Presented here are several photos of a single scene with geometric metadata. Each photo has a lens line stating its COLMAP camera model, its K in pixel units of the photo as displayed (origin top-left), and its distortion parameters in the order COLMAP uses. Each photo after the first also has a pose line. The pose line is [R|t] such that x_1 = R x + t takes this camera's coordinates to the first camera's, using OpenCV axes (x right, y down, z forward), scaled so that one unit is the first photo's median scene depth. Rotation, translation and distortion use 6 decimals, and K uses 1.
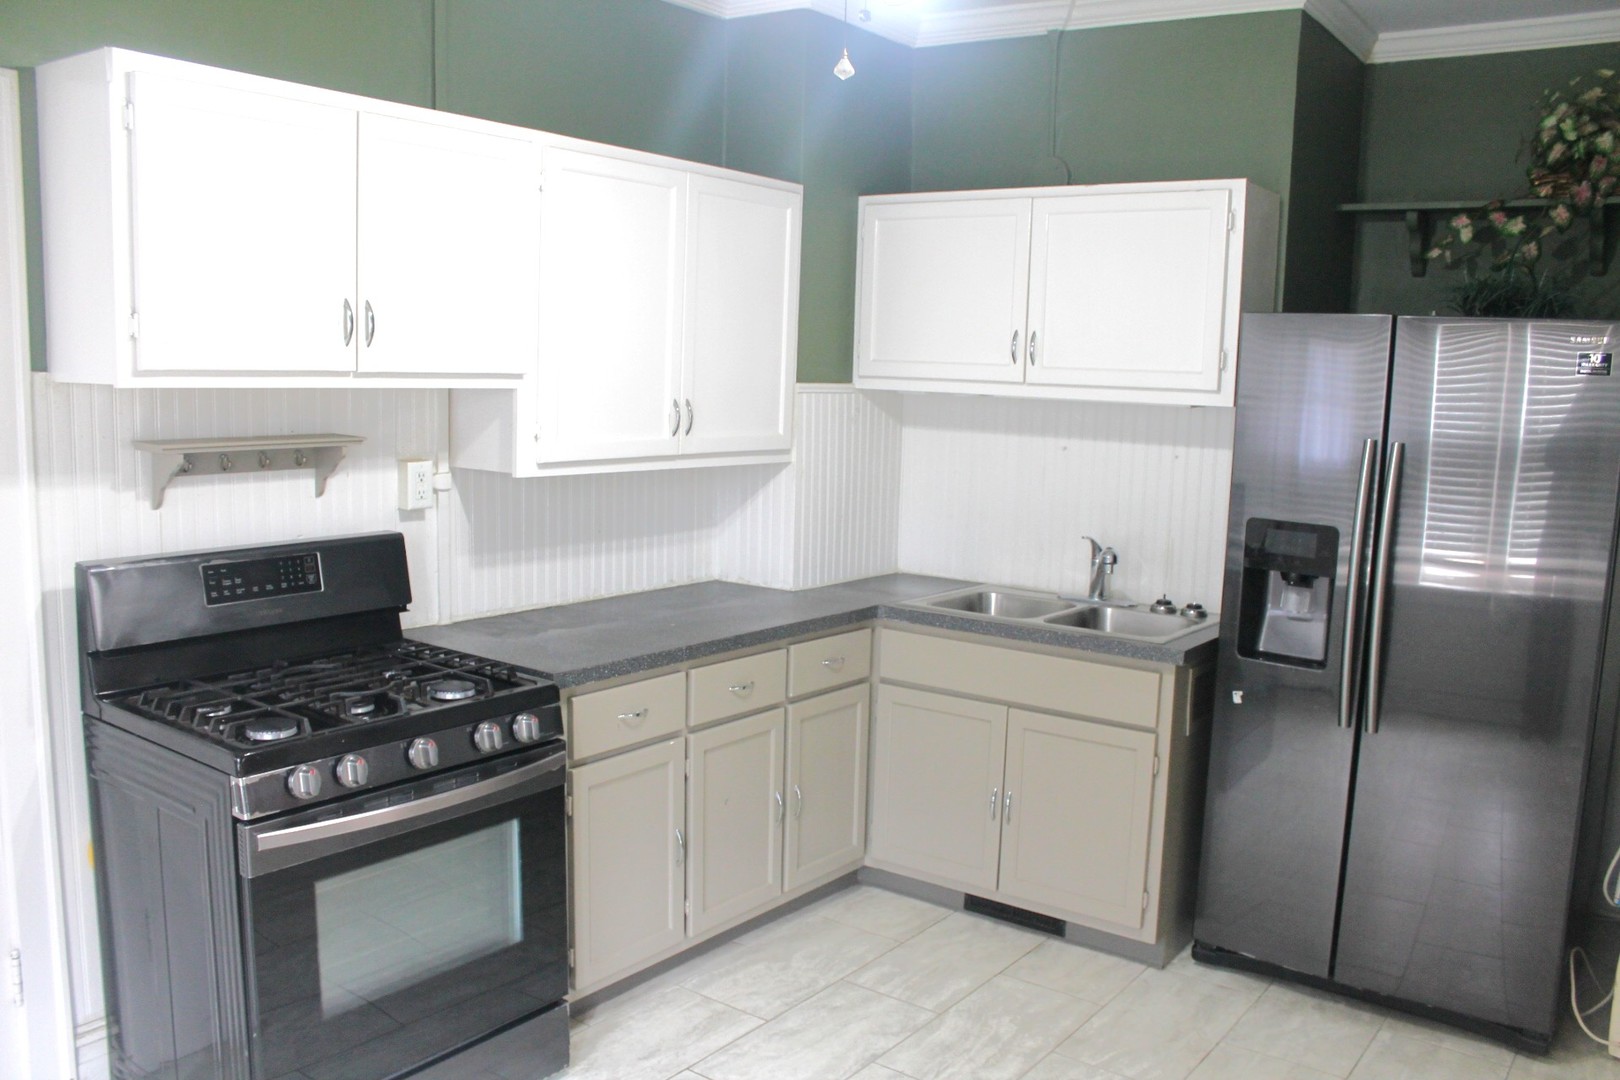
lens RADIAL K [[1339.8, 0, 810.0], [0, 1339.8, 540.0], [0, 0, 1]] dist [-0.174116, 0.166983]
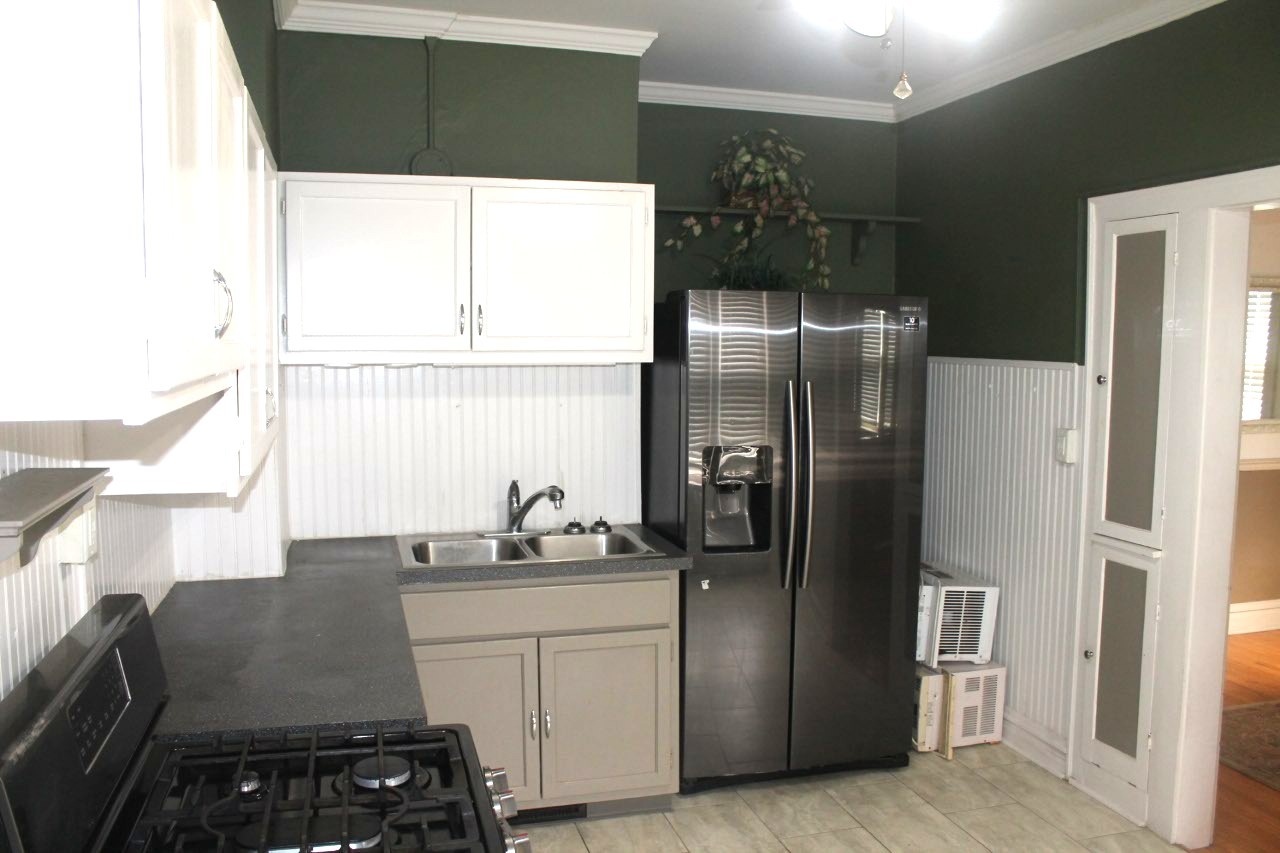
lens RADIAL K [[1063.1, 0, 640.0], [0, 1063.1, 426.5], [0, 0, 1]] dist [-0.140411, -0.000894]
pose [[0.619222, -0.095921, 0.779335, -0.459383], [0.116431, 0.992755, 0.029677, -0.066210], [-0.776536, 0.072362, 0.625904, 0.342908]]
